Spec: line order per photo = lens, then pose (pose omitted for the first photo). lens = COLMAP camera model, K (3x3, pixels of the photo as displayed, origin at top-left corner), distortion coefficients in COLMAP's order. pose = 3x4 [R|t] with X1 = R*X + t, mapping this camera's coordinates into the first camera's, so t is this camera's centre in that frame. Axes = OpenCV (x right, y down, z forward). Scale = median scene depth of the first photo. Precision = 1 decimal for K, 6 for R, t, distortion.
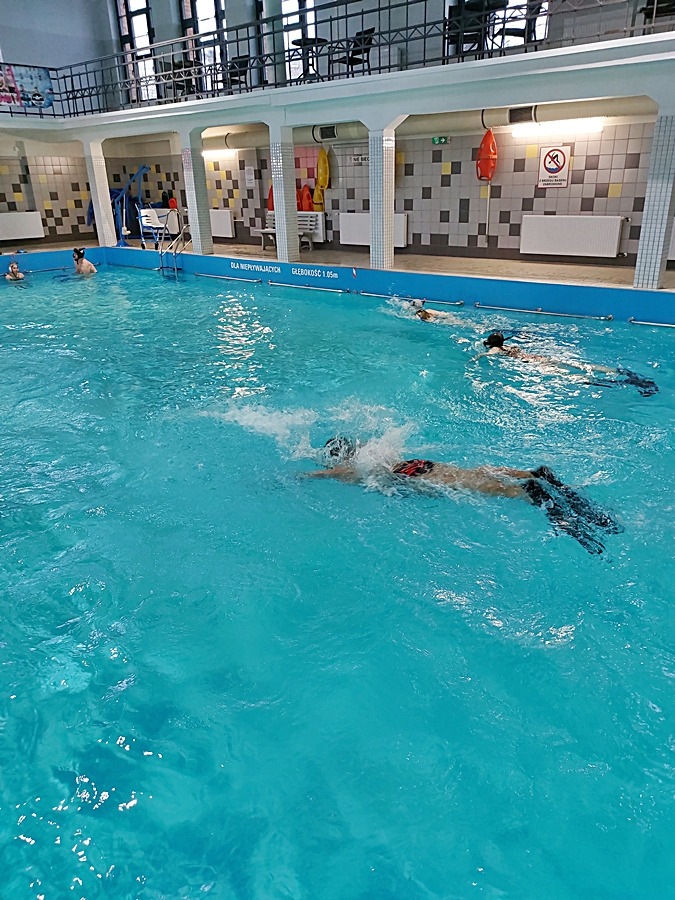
lens RADIAL K [[650.2, 0, 358.3], [0, 650.2, 445.2], [0, 0, 1]] dist [0.040365, -0.035156]
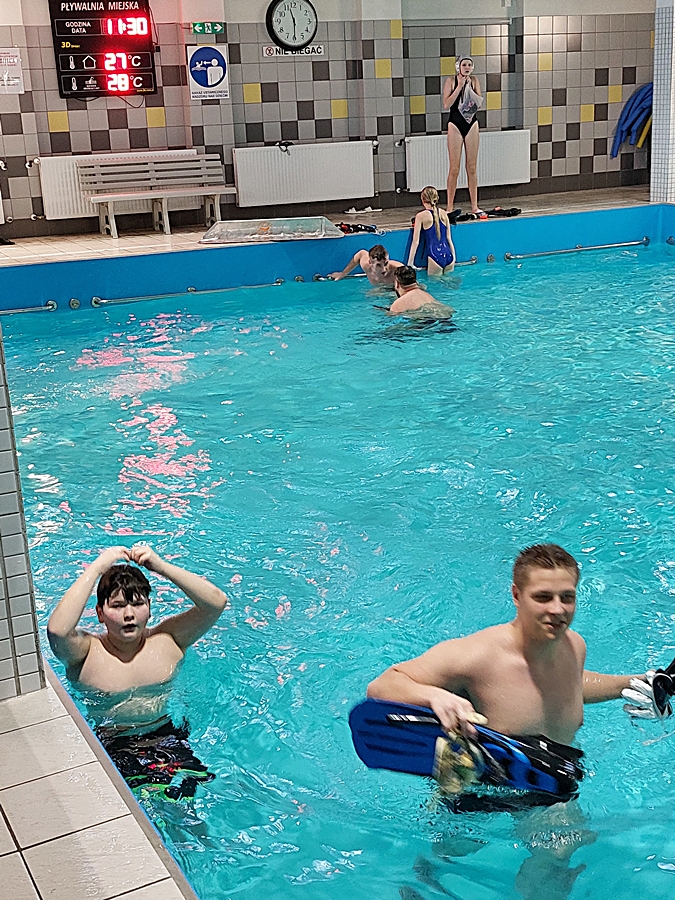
lens RADIAL K [[1286.7, 0, 361.2], [0, 1286.7, 451.4], [0, 0, 1]] dist [0.164248, -0.446823]
pose [[0.913352, 0.092002, -0.396640, -0.199116], [-0.131207, 0.988678, -0.072804, -0.040979], [0.385451, 0.118538, 0.915083, 0.119736]]
